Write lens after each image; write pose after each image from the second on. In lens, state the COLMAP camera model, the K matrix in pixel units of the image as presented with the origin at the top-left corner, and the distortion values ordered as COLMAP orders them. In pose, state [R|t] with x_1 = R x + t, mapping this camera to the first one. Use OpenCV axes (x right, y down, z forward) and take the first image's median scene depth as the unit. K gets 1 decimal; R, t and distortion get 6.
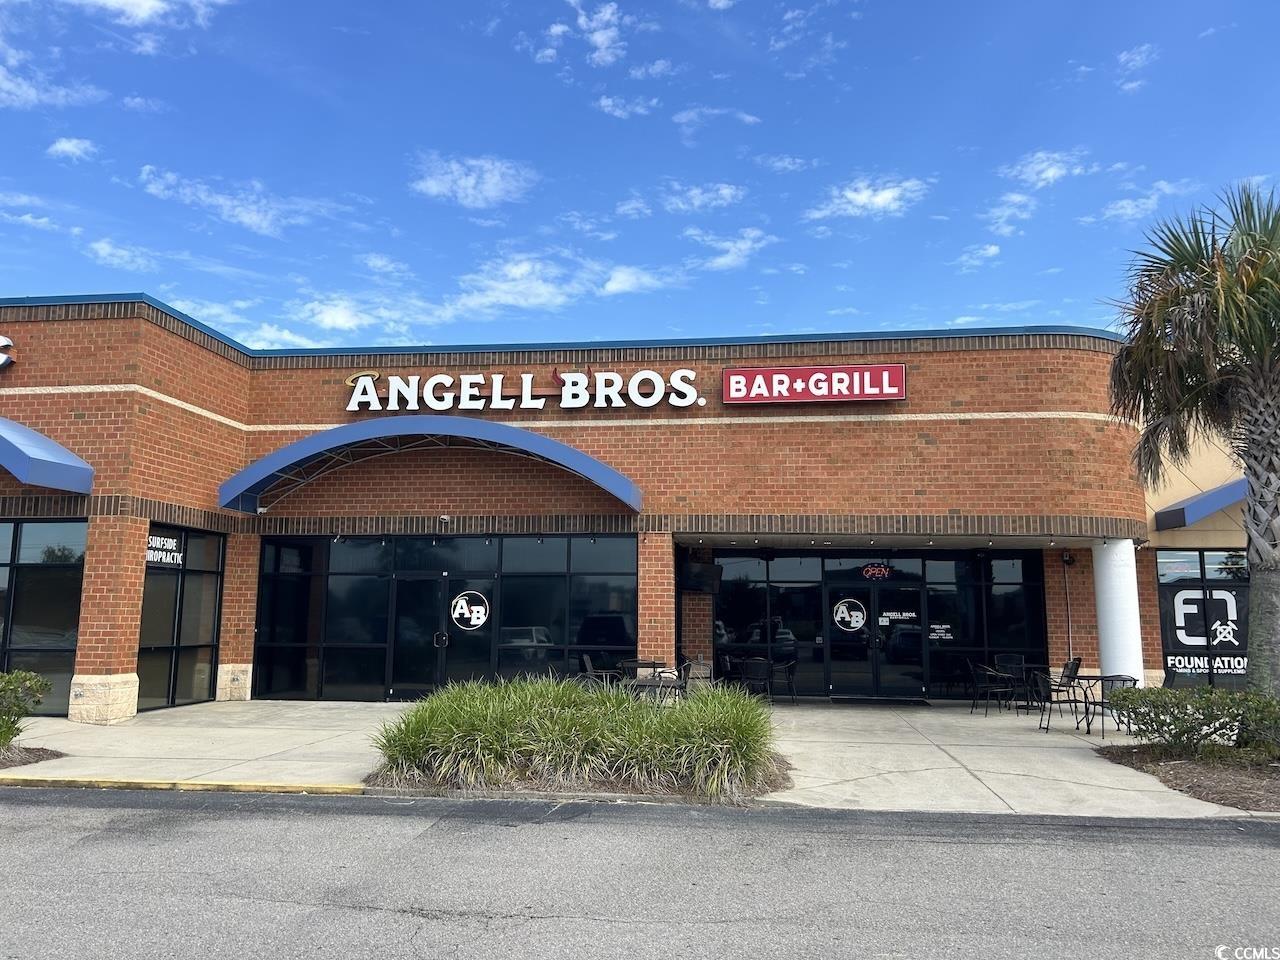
lens RADIAL K [[963.4, 0, 633.8], [0, 963.4, 480.3], [0, 0, 1]] dist [0.073258, -0.090027]
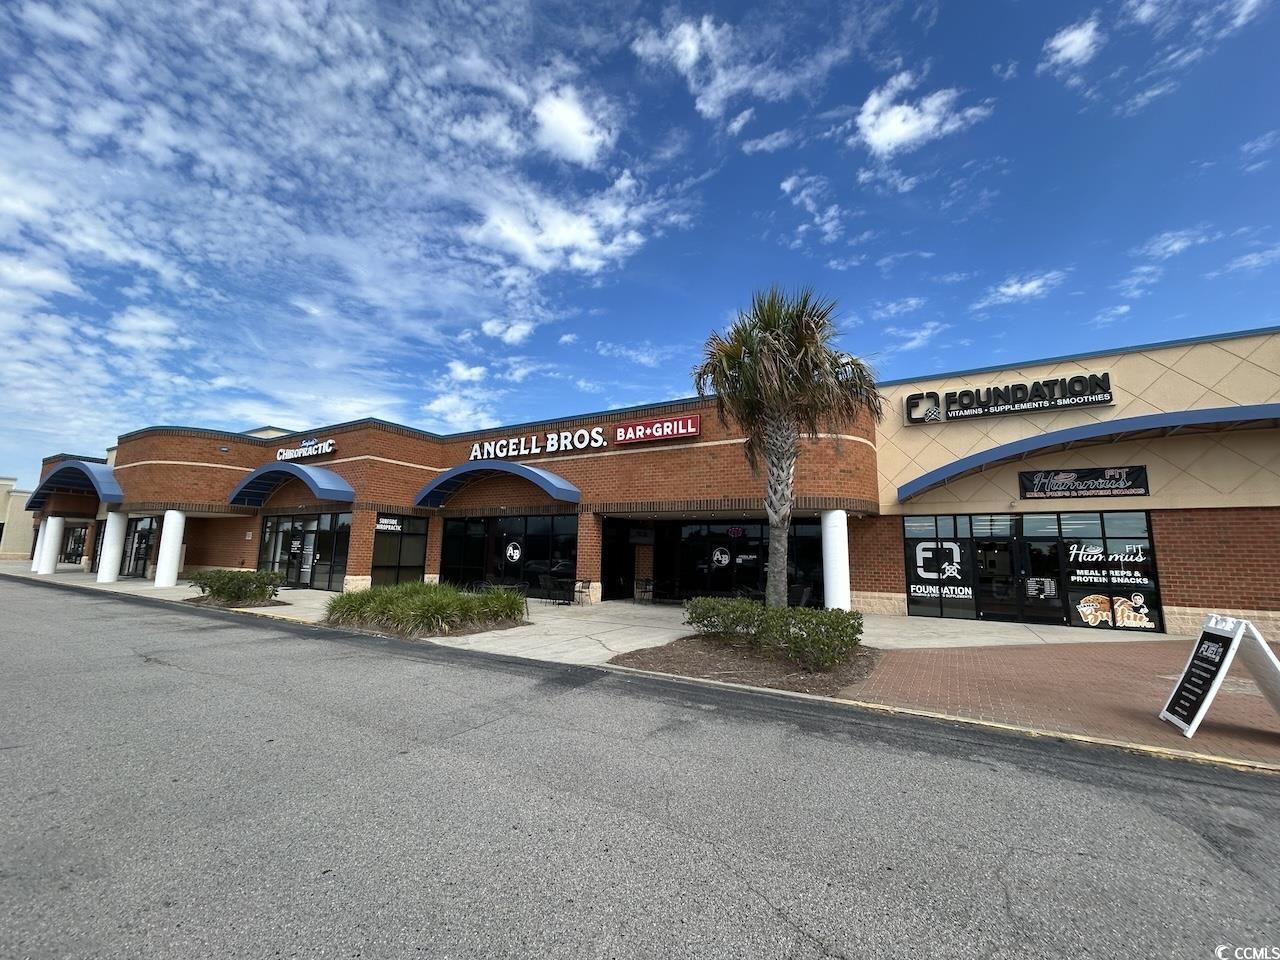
lens RADIAL K [[529.1, 0, 627.6], [0, 529.1, 484.3], [0, 0, 1]] dist [0.005934, 0.000088]
pose [[0.914653, -0.043911, -0.401848, 0.523094], [0.041015, 0.999033, -0.015812, 0.016967], [0.402154, -0.002019, 0.915570, 0.055968]]
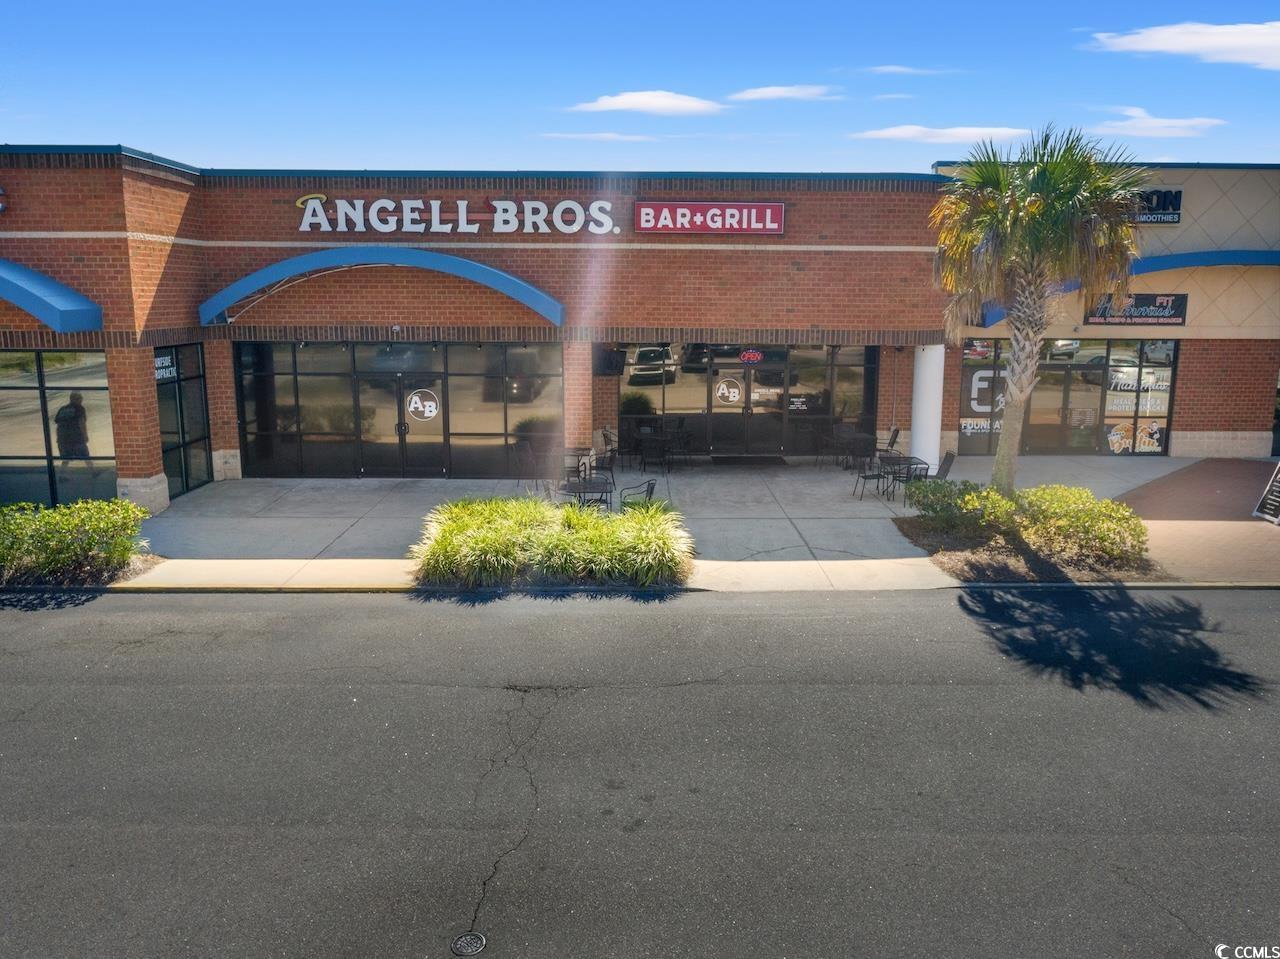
lens RADIAL K [[985.6, 0, 640.0], [0, 985.6, 479.5], [0, 0, 1]] dist [-0.017559, 0.006950]
pose [[0.988973, -0.031669, 0.144673, -0.083022], [-0.017199, 0.945700, 0.324586, -0.181935], [-0.147097, -0.323495, 0.934726, -0.219819]]
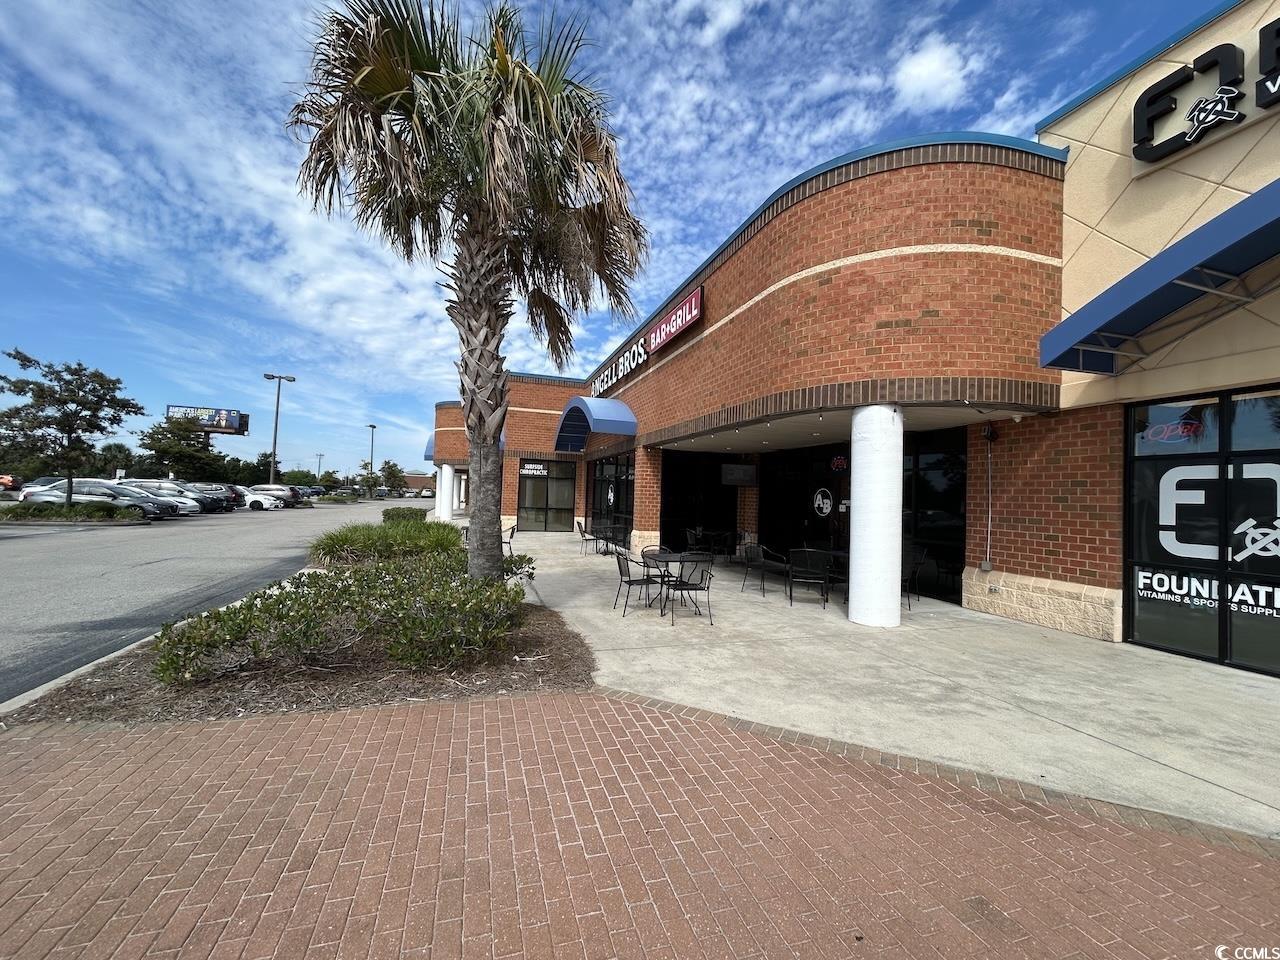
lens RADIAL K [[515.9, 0, 627.2], [0, 515.9, 478.2], [0, 0, 1]] dist [-0.000838, -0.000120]
pose [[0.412530, -0.026420, -0.910561, 0.776975], [0.095981, 0.995276, 0.014606, 0.090571], [0.905873, -0.093421, 0.413117, 0.615364]]
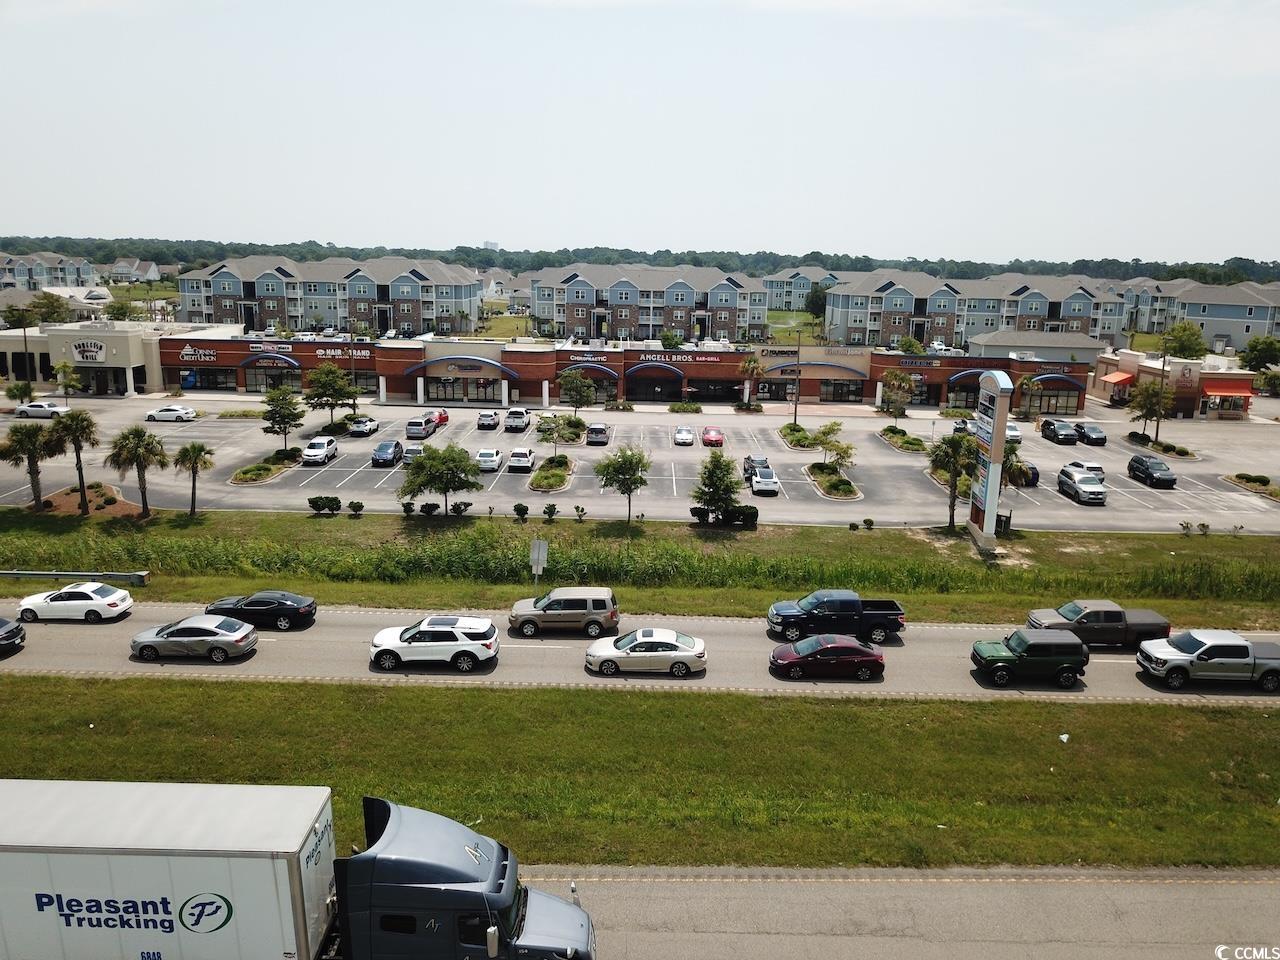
lens RADIAL K [[965.7, 0, 640.0], [0, 965.7, 480.0], [0, 0, 1]] dist [0.000797, 0.000413]
pose [[0.992064, -0.015579, 0.124769, -1.189752], [-0.029426, 0.935974, 0.350838, -1.708241], [-0.122246, -0.351725, 0.928087, -5.741871]]
